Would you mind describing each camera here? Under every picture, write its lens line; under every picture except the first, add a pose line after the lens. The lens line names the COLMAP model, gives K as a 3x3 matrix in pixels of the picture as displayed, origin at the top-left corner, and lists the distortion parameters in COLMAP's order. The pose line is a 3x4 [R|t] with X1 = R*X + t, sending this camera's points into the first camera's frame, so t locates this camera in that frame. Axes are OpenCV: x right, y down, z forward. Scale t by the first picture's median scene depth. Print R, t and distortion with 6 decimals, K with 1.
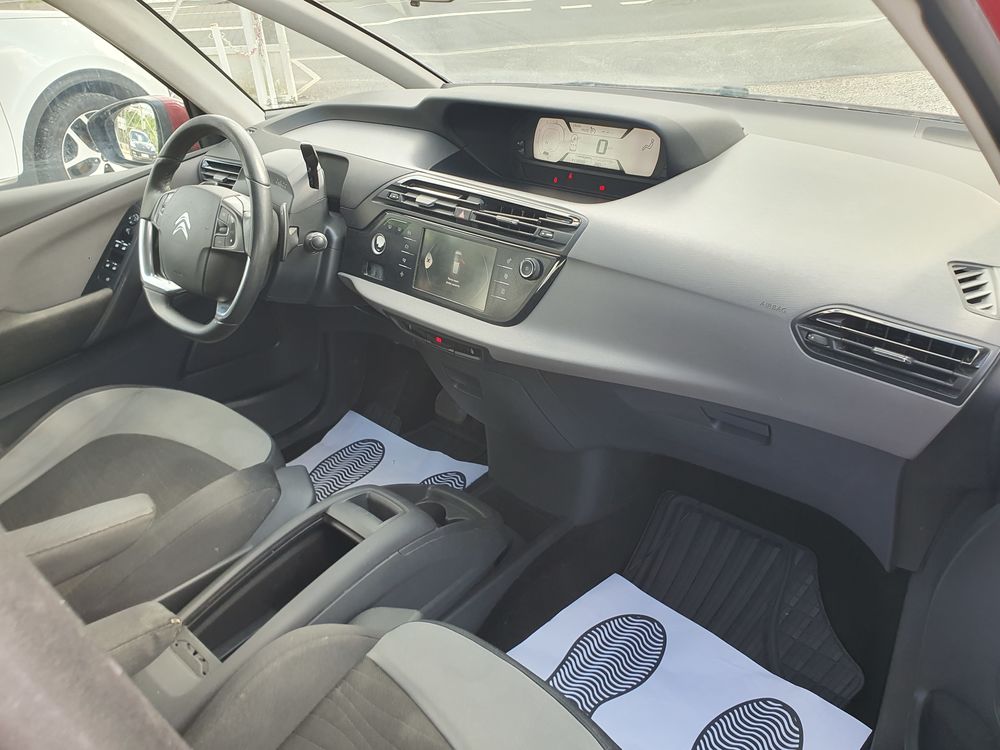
lens RADIAL K [[792.9, 0, 502.4], [0, 792.9, 388.2], [0, 0, 1]] dist [0.007320, -0.007662]
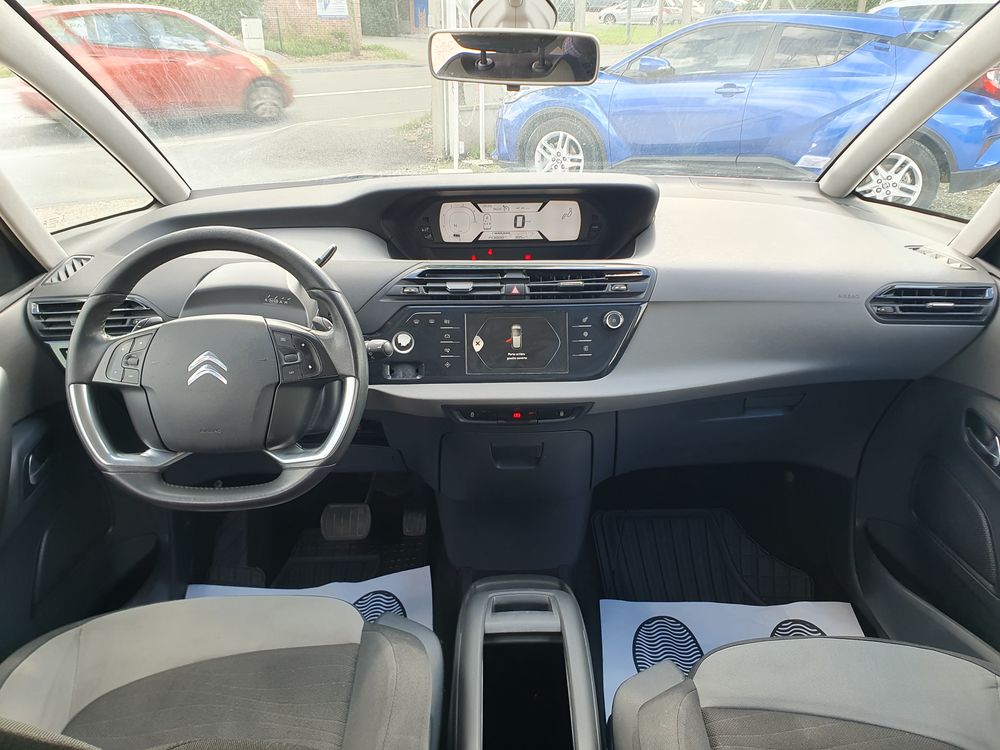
lens RADIAL K [[776.1, 0, 509.8], [0, 776.1, 375.5], [0, 0, 1]] dist [0.082888, -0.136320]
pose [[0.723666, -0.233183, 0.649564, -0.687873], [0.318460, 0.947825, -0.014536, -0.093913], [-0.612283, 0.217379, 0.760168, 0.241381]]
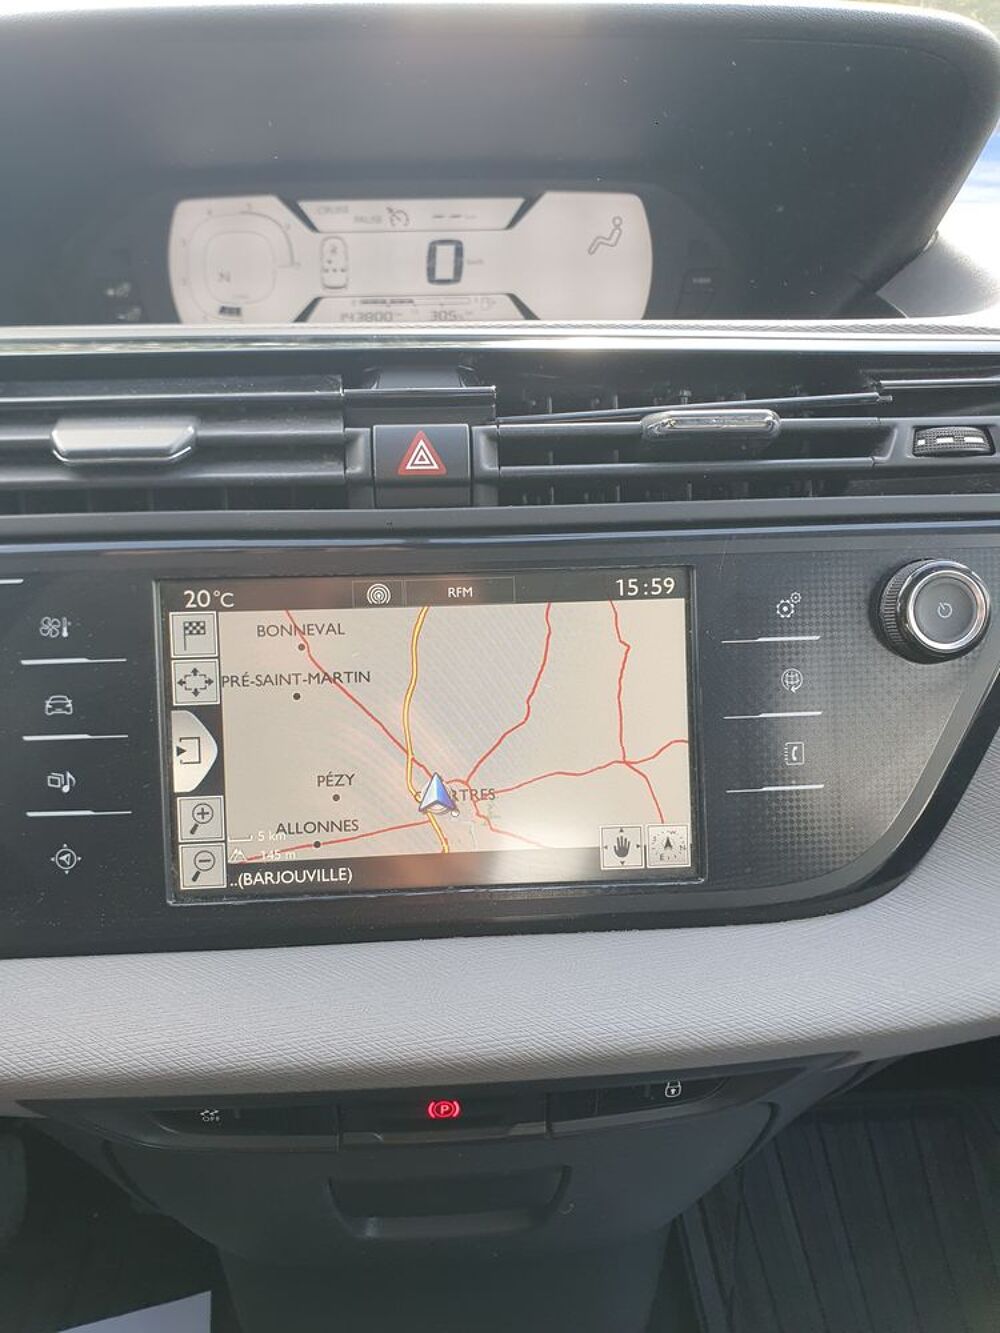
lens RADIAL K [[1061.7, 0, 500.0], [0, 1061.7, 666.5], [0, 0, 1]] dist [-0.030543, -0.003650]
pose [[0.683855, -0.253076, 0.684321, -0.212202], [0.335328, 0.942008, 0.013275, -0.155384], [-0.647995, 0.220393, 0.729060, 0.753995]]
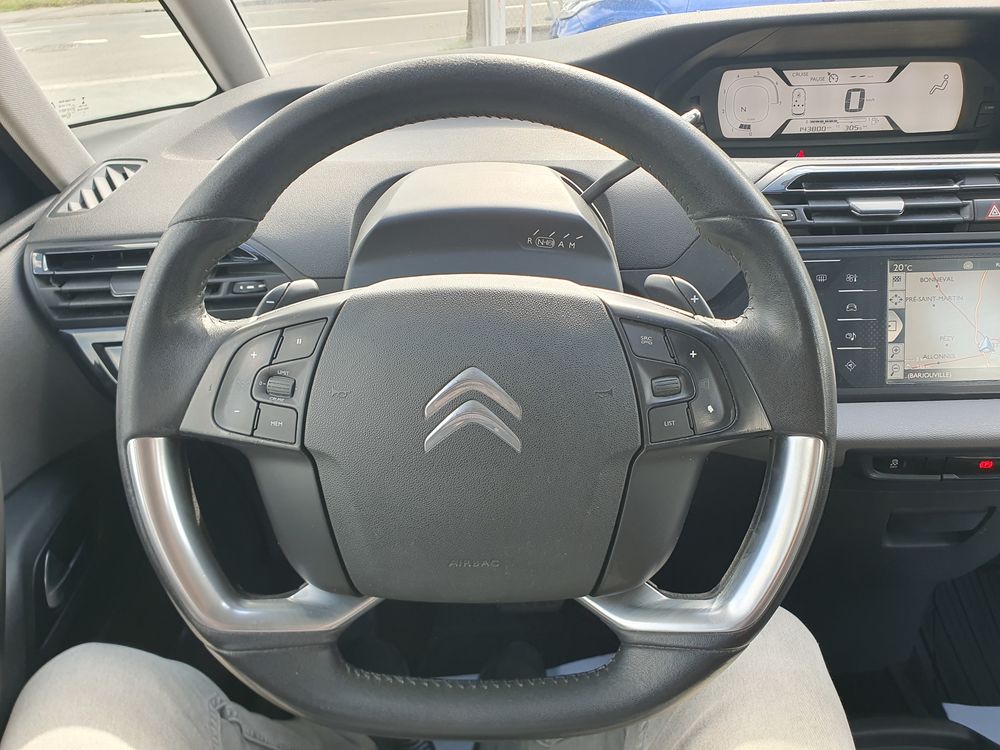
lens RADIAL K [[792.9, 0, 502.4], [0, 792.9, 388.2], [0, 0, 1]] dist [0.007320, -0.007662]
pose [[0.736306, -0.287835, 0.612376, -0.580460], [0.328604, 0.943235, 0.048242, -0.223623], [-0.591500, 0.165708, 0.789094, 0.749734]]
